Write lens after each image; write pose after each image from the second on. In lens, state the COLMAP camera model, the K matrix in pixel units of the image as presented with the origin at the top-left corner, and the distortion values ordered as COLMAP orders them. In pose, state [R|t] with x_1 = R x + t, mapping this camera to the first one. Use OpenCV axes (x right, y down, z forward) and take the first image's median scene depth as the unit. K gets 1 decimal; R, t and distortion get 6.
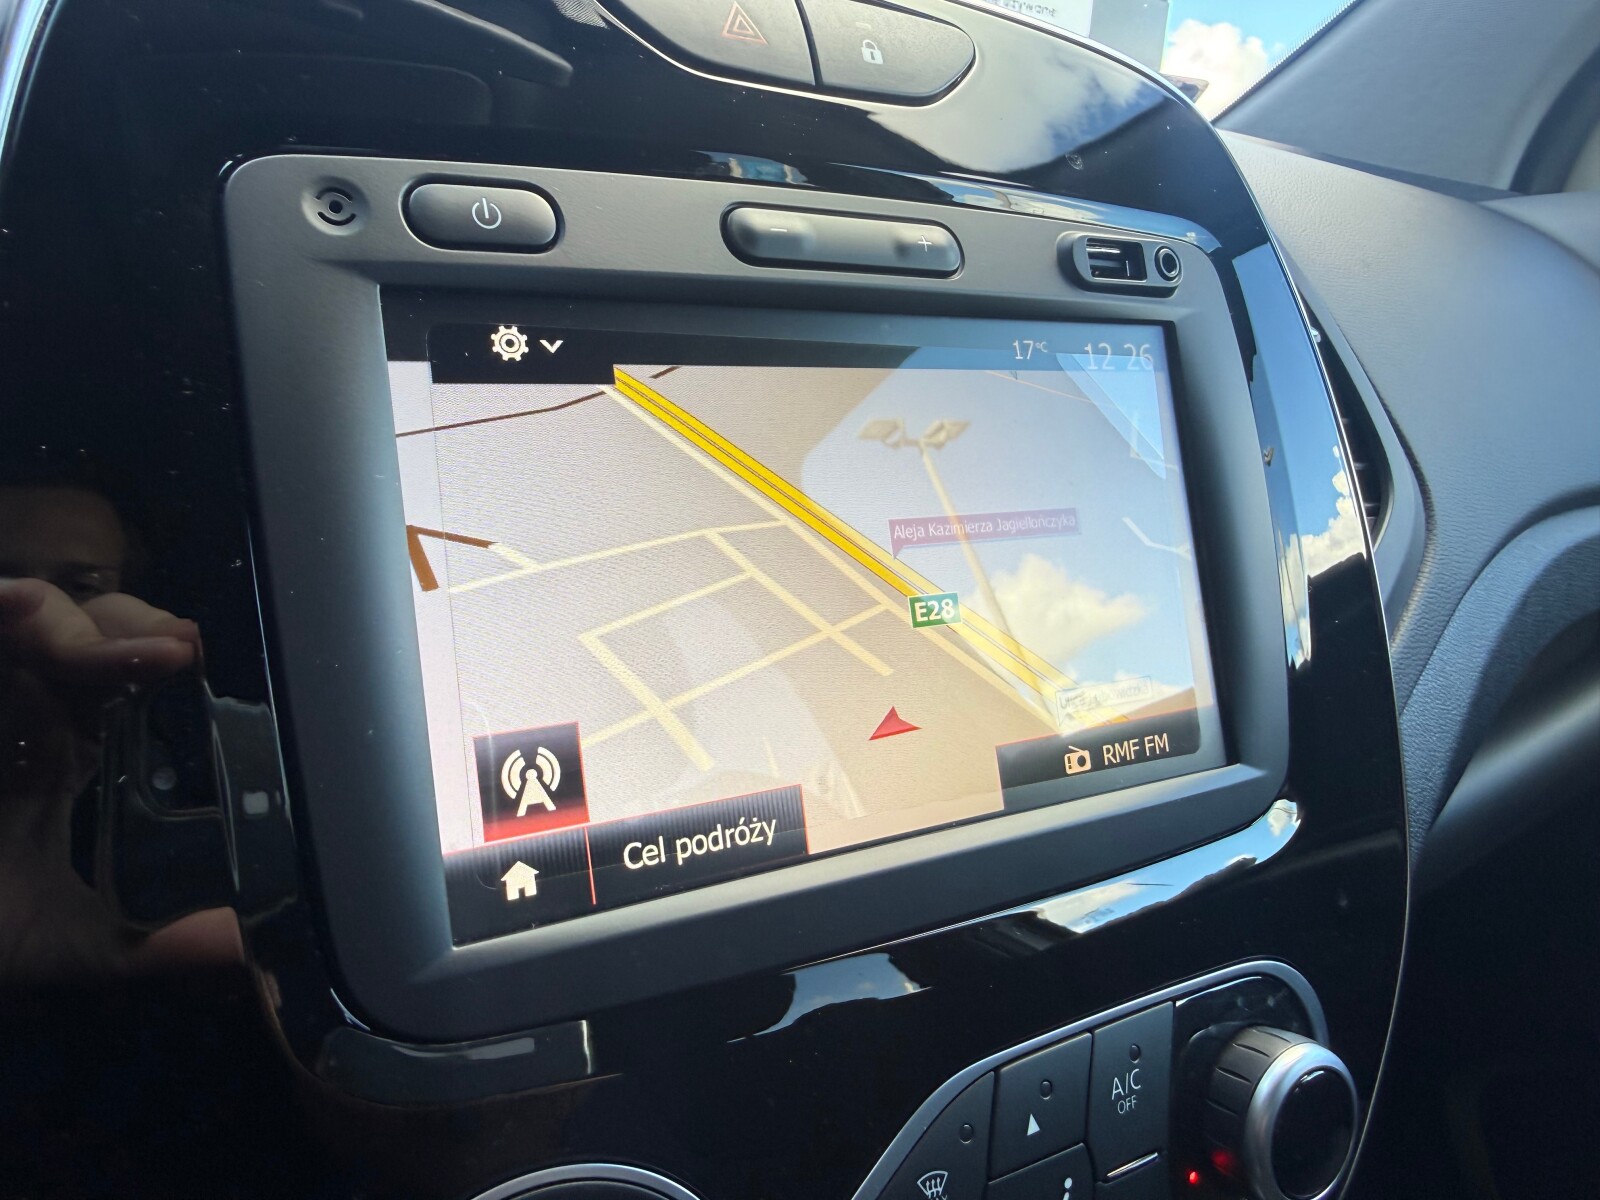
lens RADIAL K [[1163.3, 0, 704.6], [0, 1163.3, 598.3], [0, 0, 1]] dist [-0.007236, 0.000908]
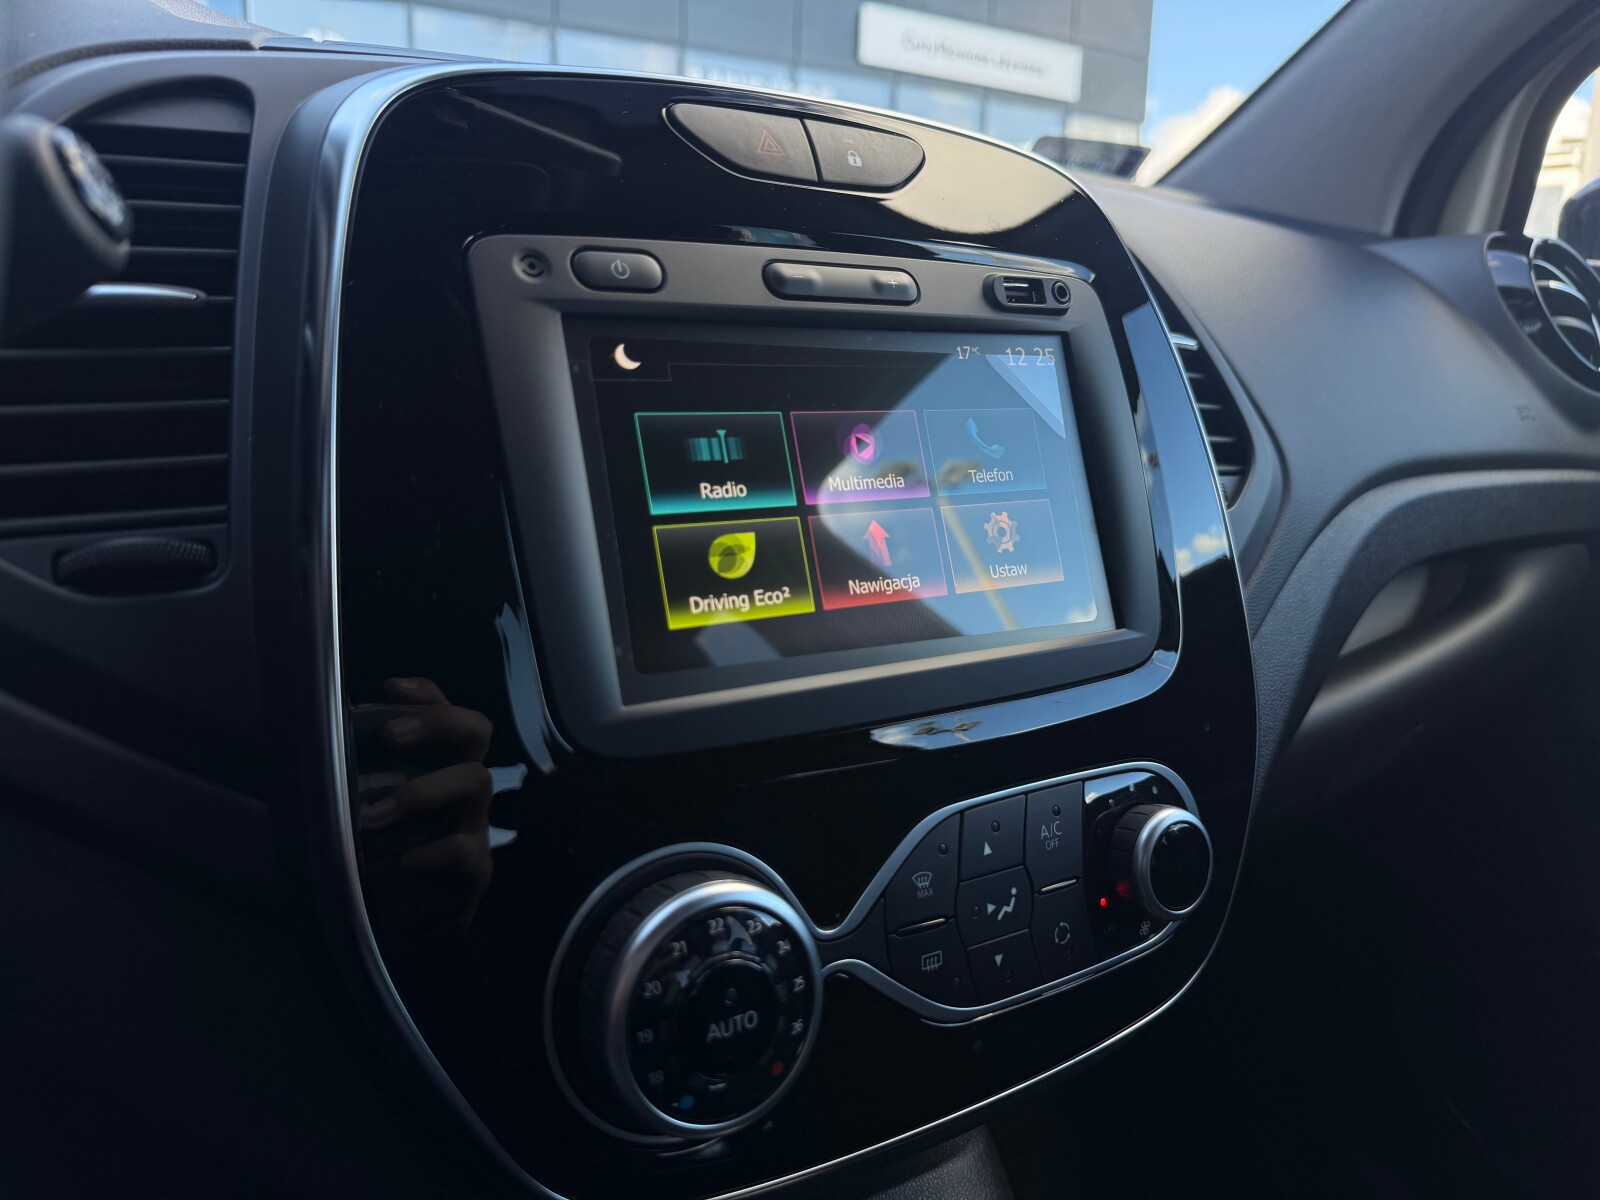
lens RADIAL K [[1120.8, 0, 768.1], [0, 1120.8, 605.4], [0, 0, 1]] dist [0.083558, -0.122830]
pose [[0.998621, -0.037490, 0.036747, -0.045443], [0.038858, 0.998550, -0.037251, 0.165117], [-0.035297, 0.038628, 0.998630, -0.454893]]
